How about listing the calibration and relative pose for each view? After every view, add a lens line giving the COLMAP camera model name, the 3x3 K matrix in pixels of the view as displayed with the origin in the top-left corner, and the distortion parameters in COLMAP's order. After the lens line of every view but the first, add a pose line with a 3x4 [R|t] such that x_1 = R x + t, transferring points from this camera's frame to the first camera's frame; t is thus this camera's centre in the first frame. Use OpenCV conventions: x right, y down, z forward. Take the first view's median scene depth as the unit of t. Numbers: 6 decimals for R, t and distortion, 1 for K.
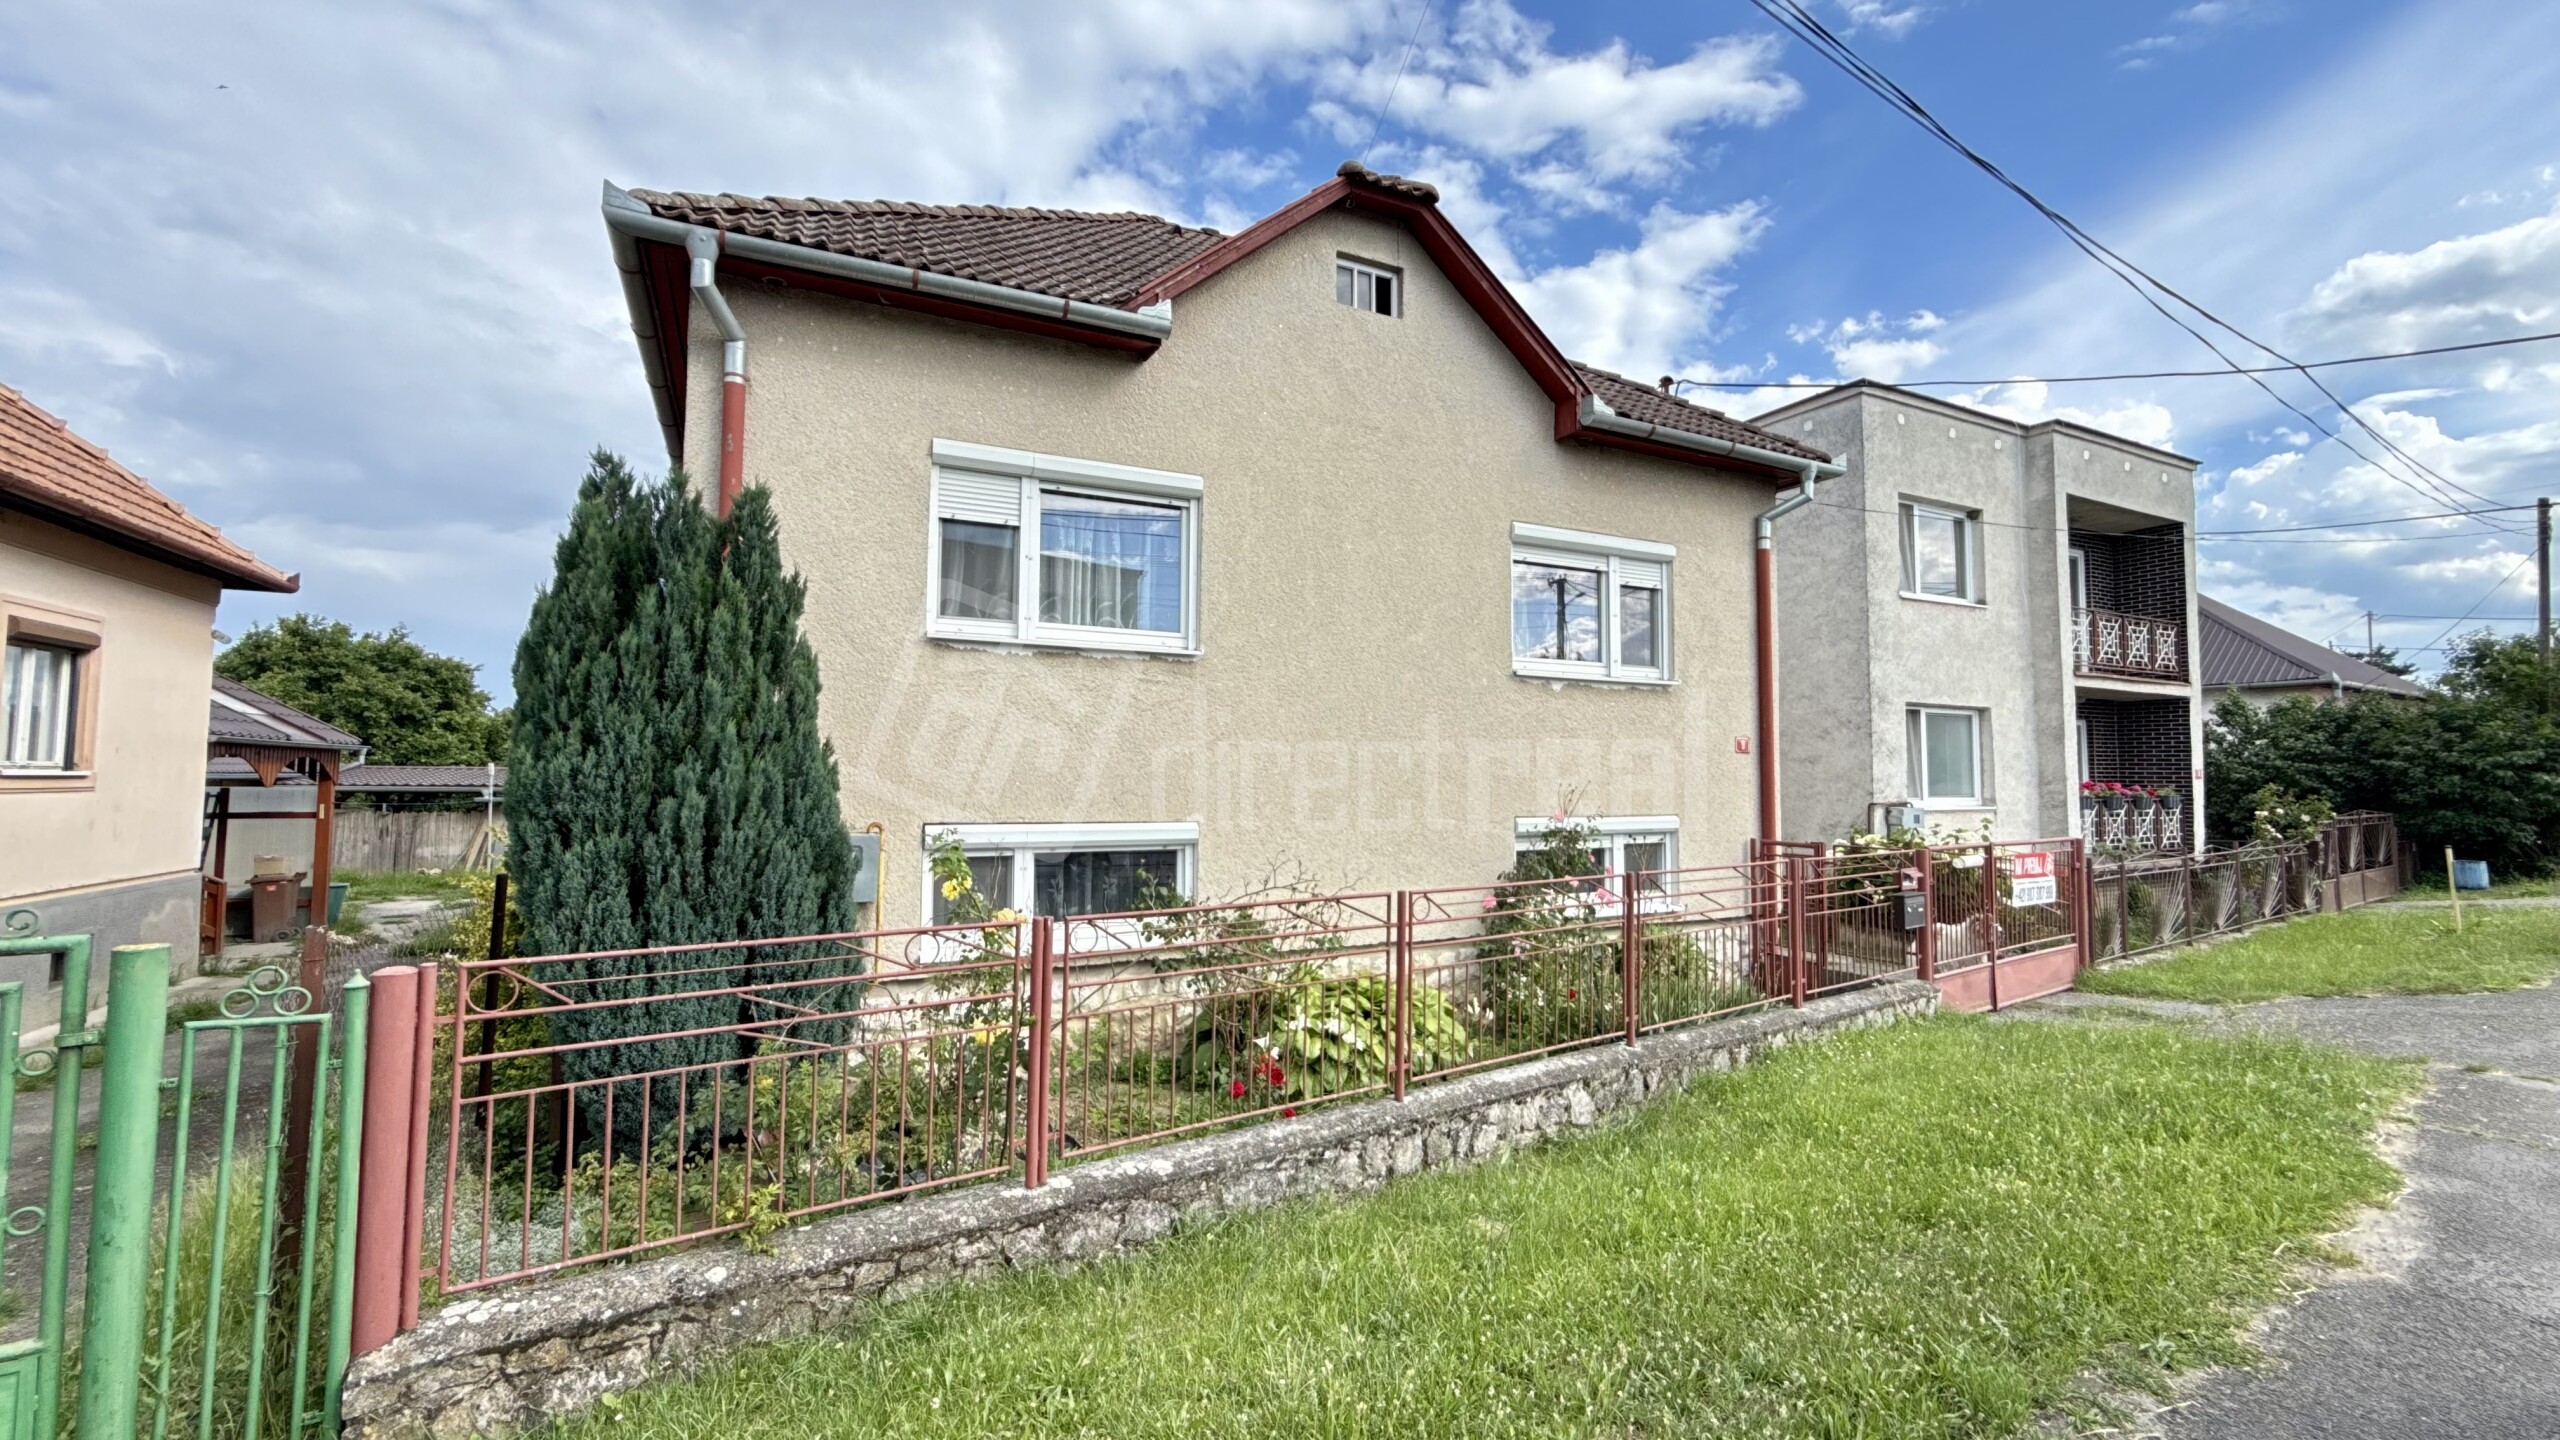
lens RADIAL K [[1020.4, 0, 1277.8], [0, 1020.4, 719.6], [0, 0, 1]] dist [-0.000757, 0.000596]
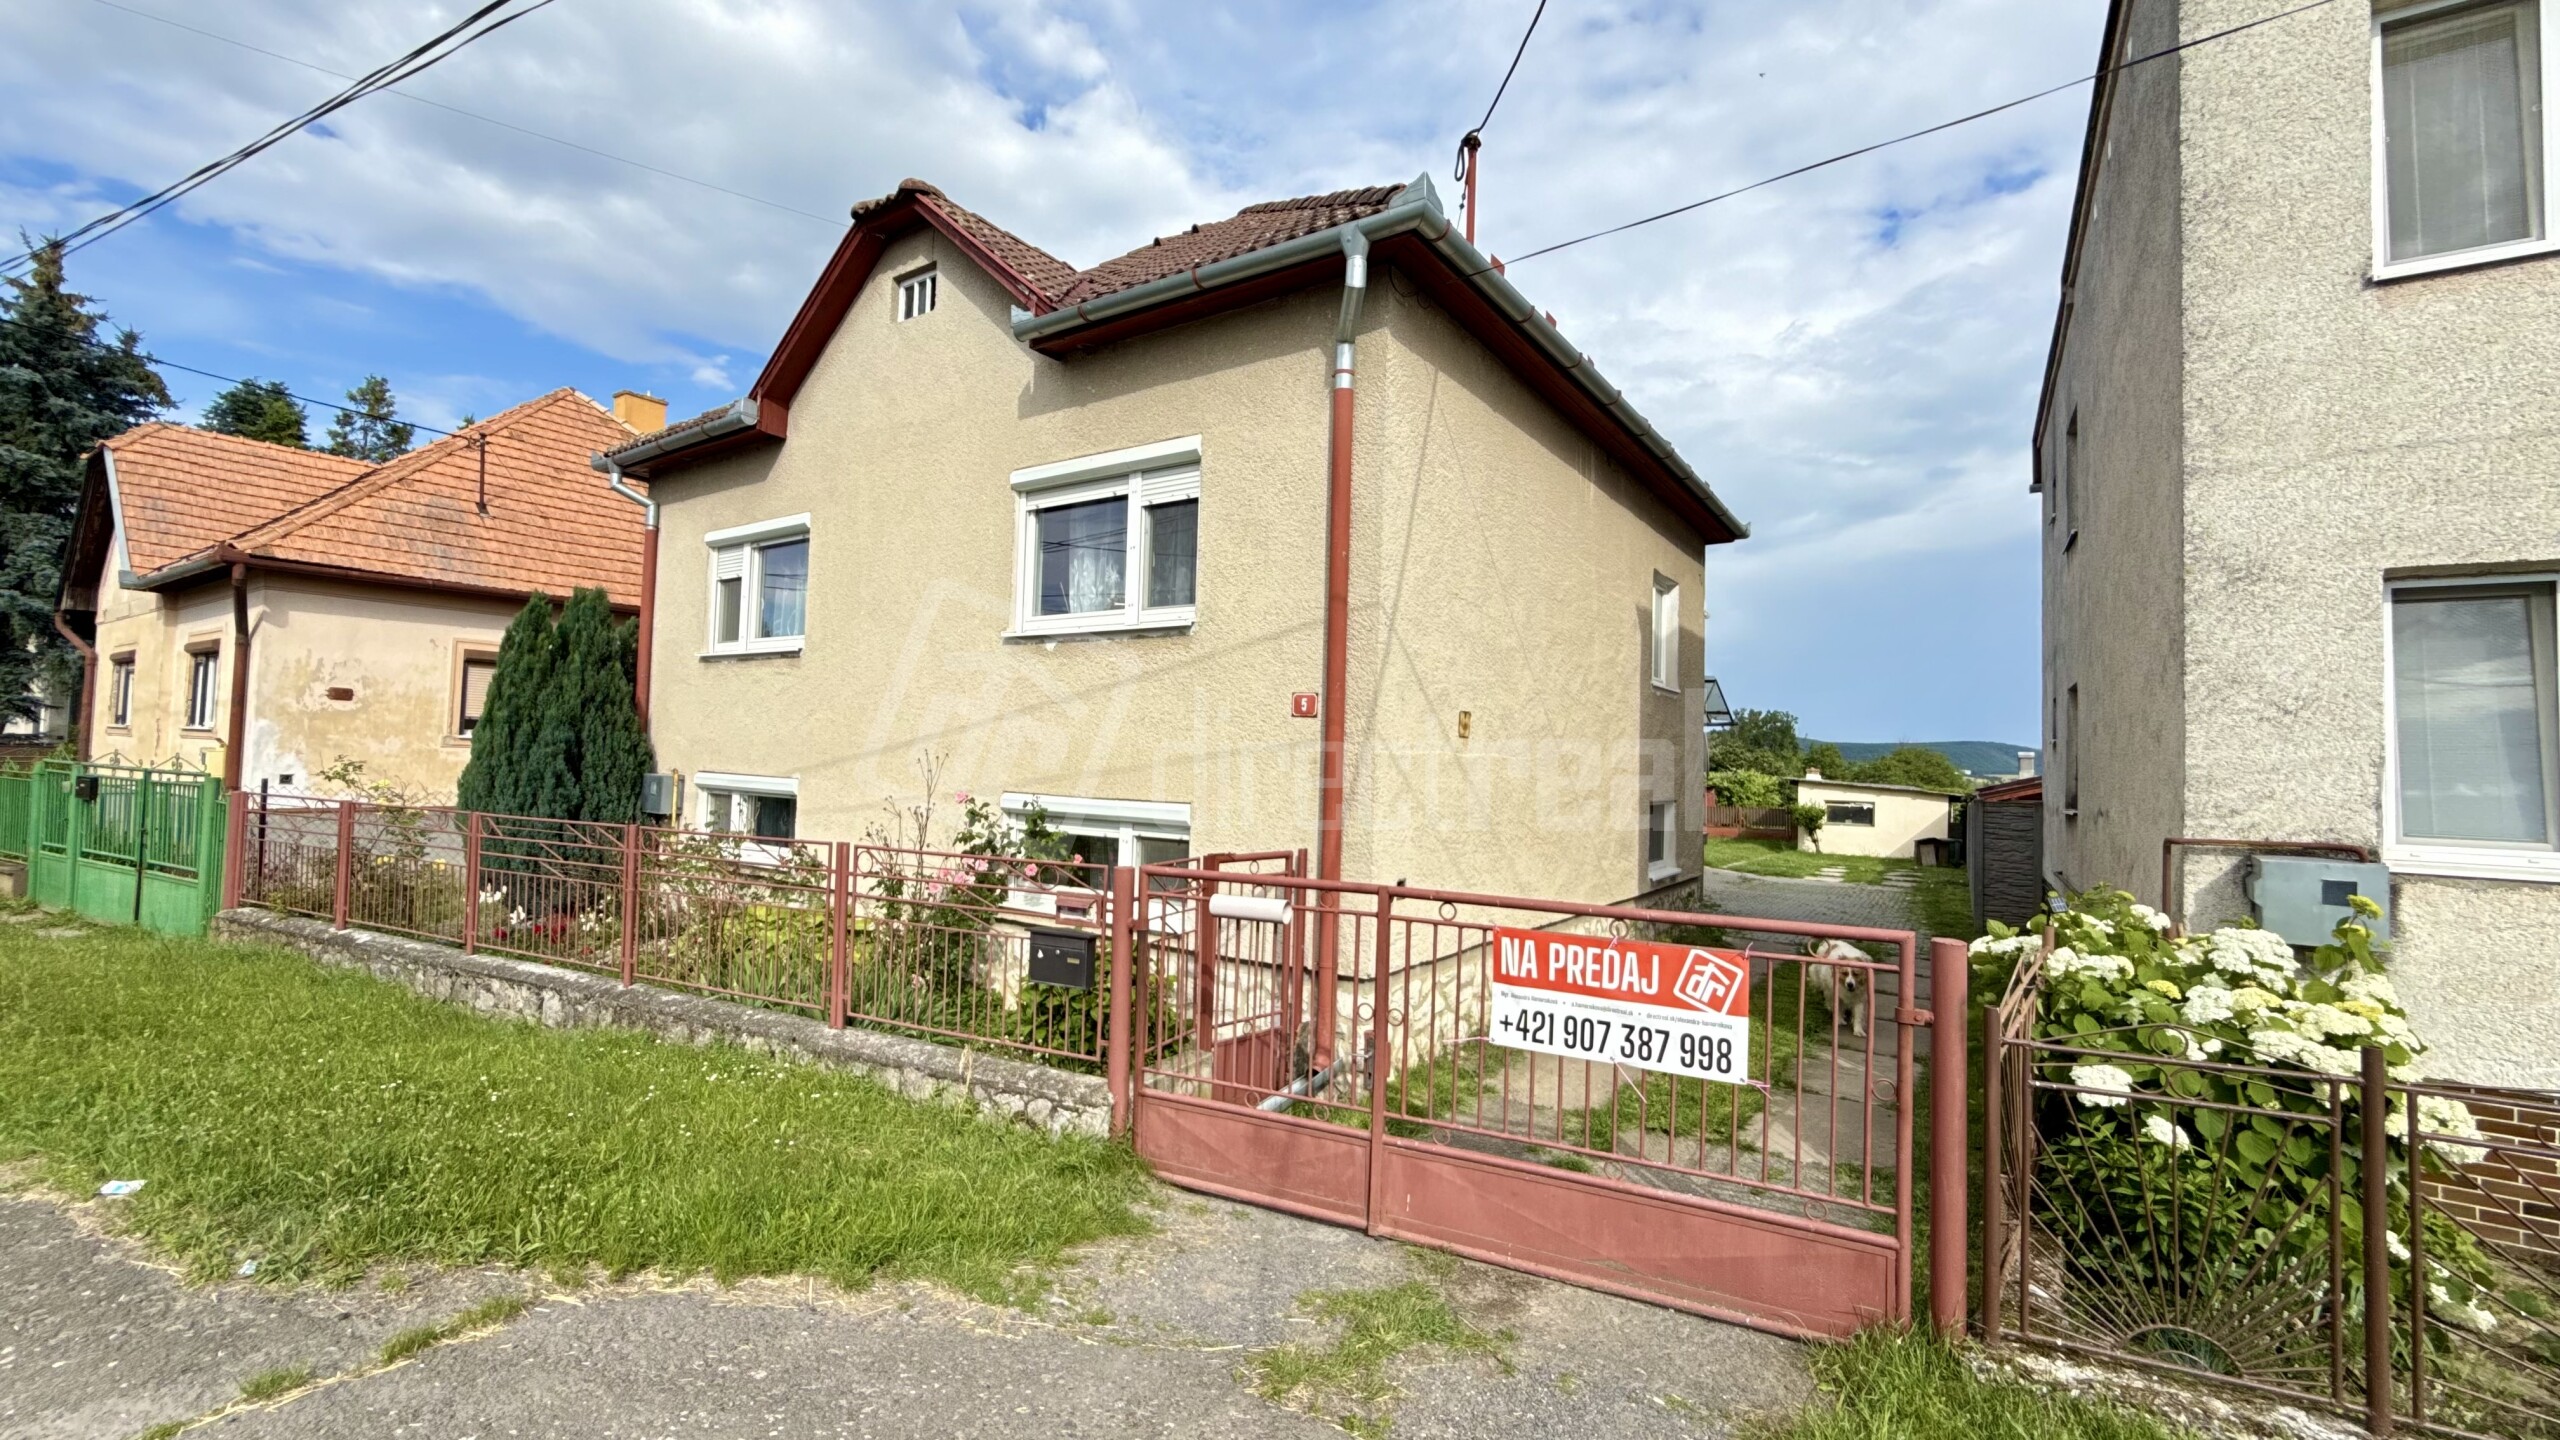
lens RADIAL K [[1020.4, 0, 1270.5], [0, 1020.4, 716.3], [0, 0, 1]] dist [-0.000757, 0.000596]
pose [[0.489143, -0.028554, -0.871736, 1.353244], [0.022788, 0.999541, -0.019953, 0.060114], [0.871906, -0.010105, 0.489569, 0.888850]]
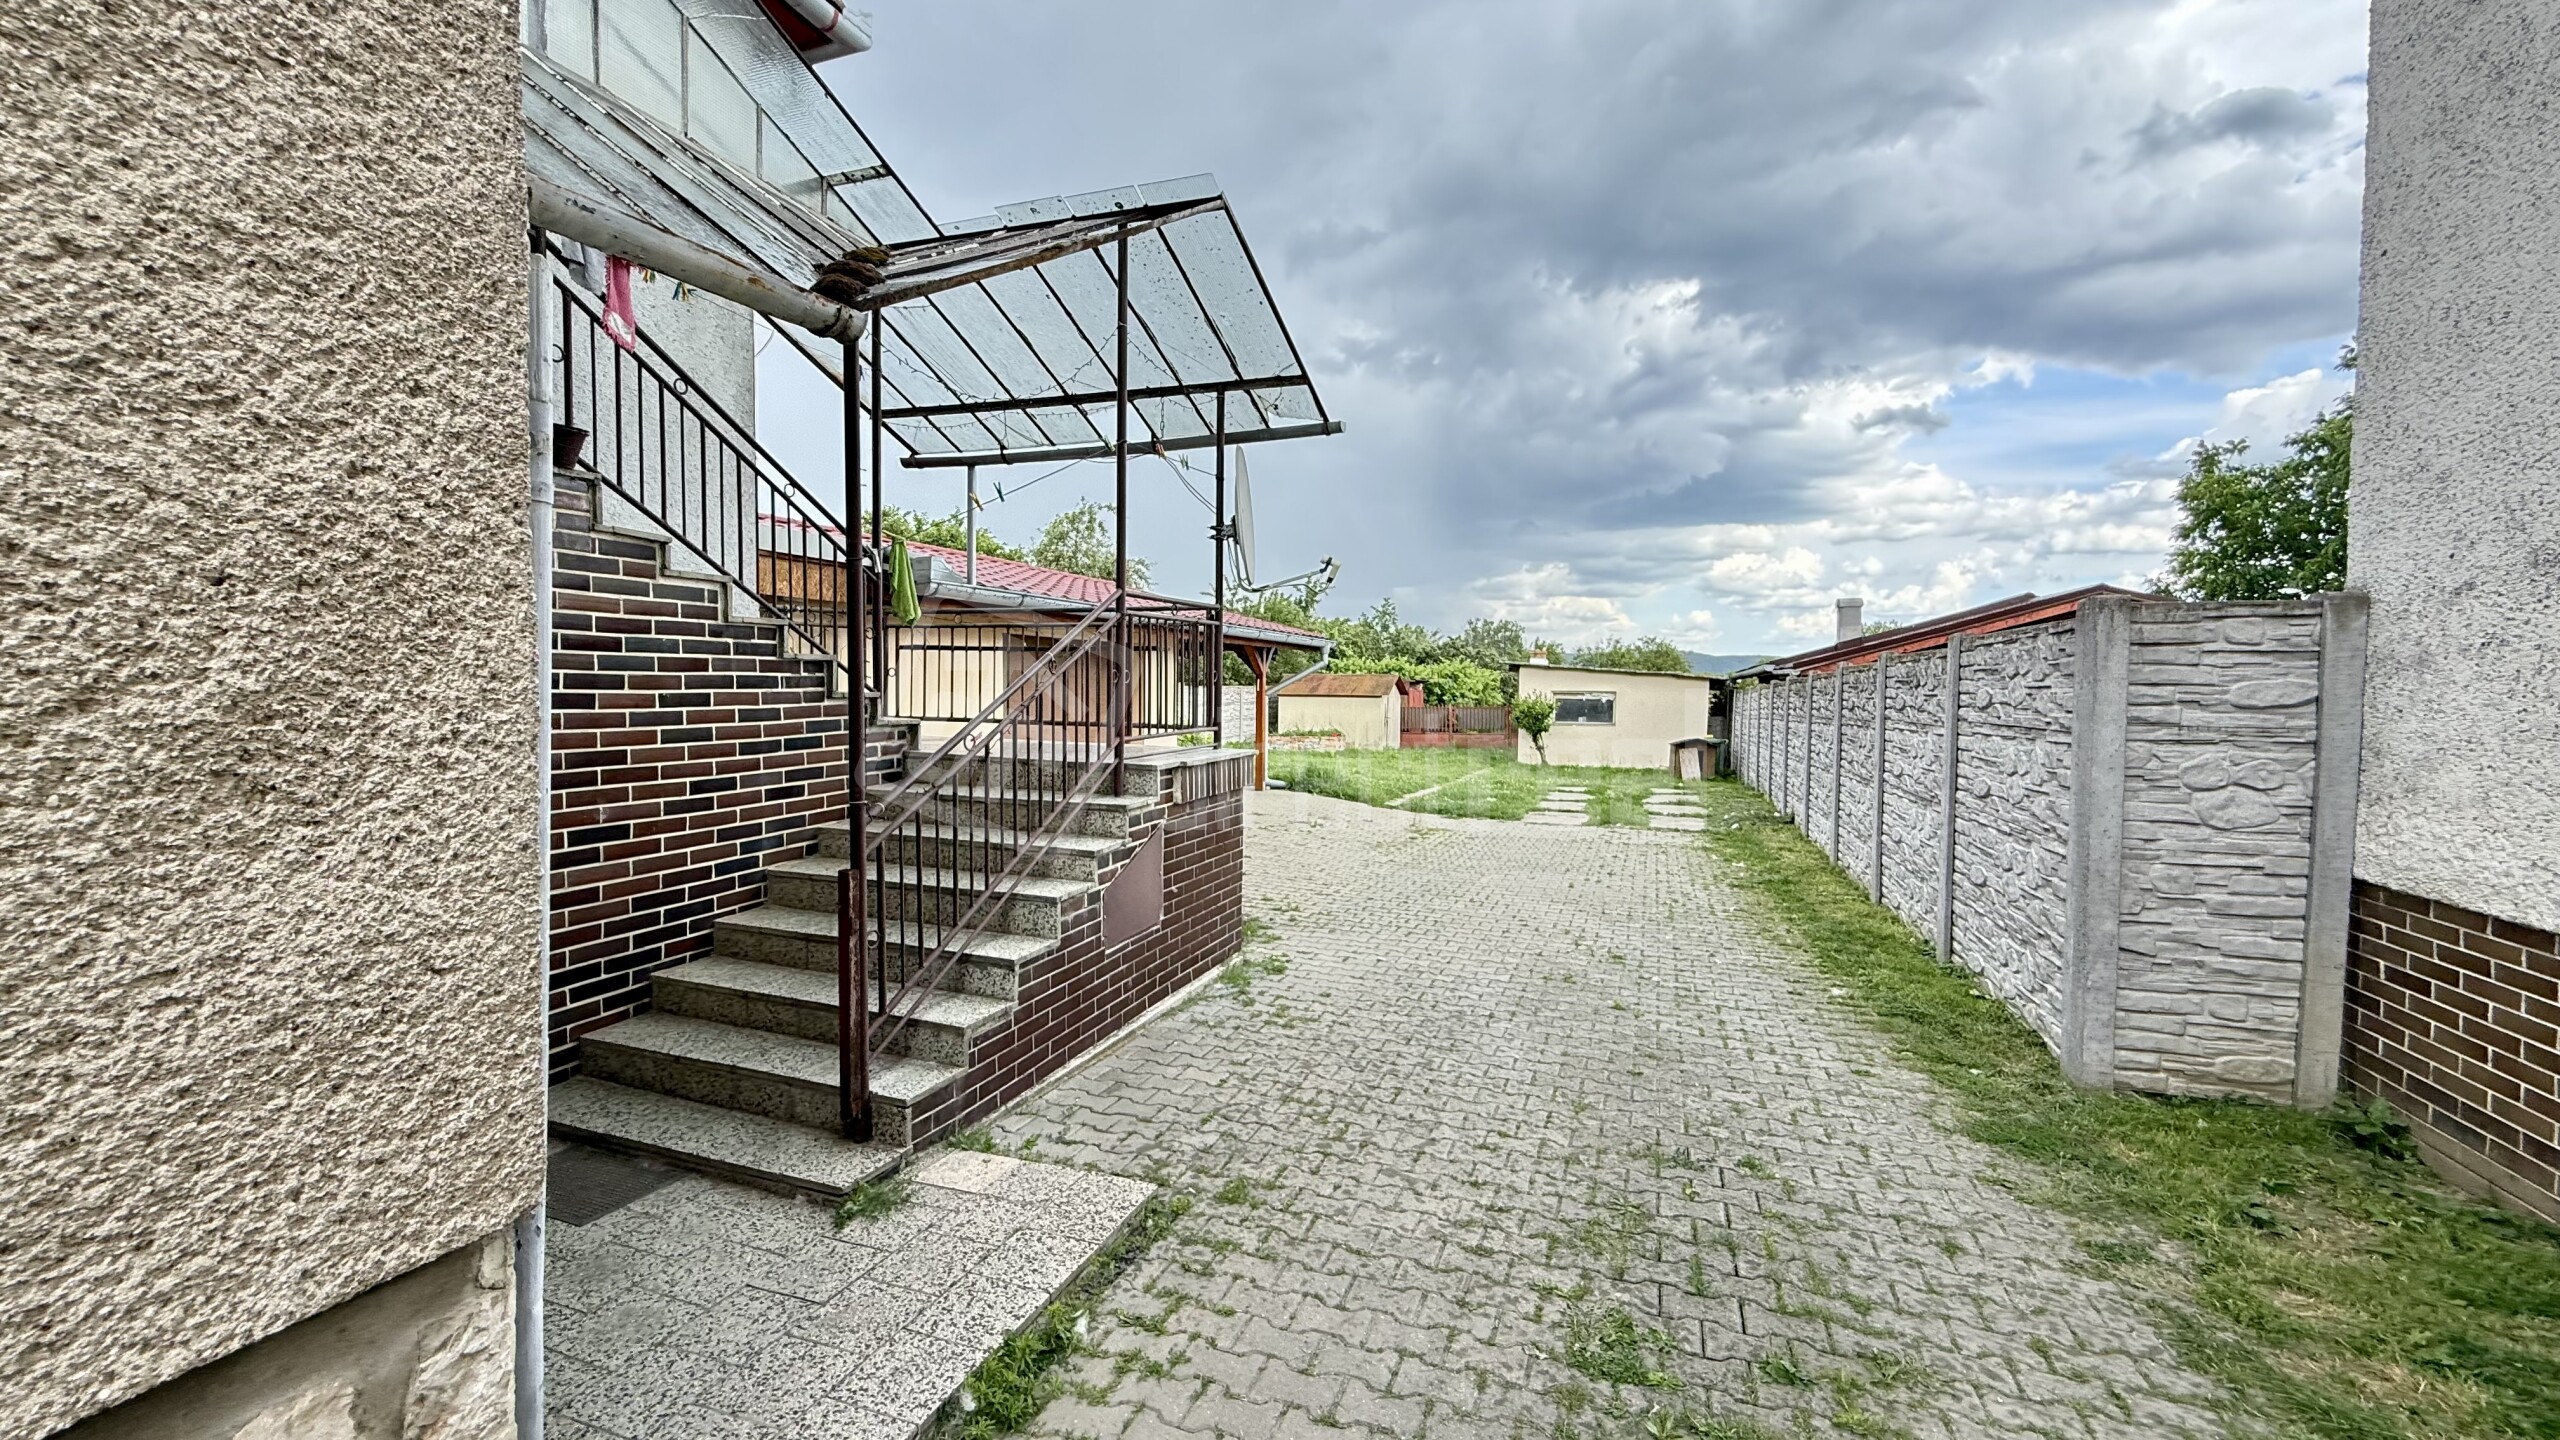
lens RADIAL K [[1020.4, 0, 1281.9], [0, 1020.4, 742.4], [0, 0, 1]] dist [-0.000757, 0.000596]
pose [[0.684694, 0.042164, -0.727610, 0.355485], [0.038561, 0.994831, 0.093936, 0.224742], [0.727810, -0.092375, 0.679529, 2.432865]]
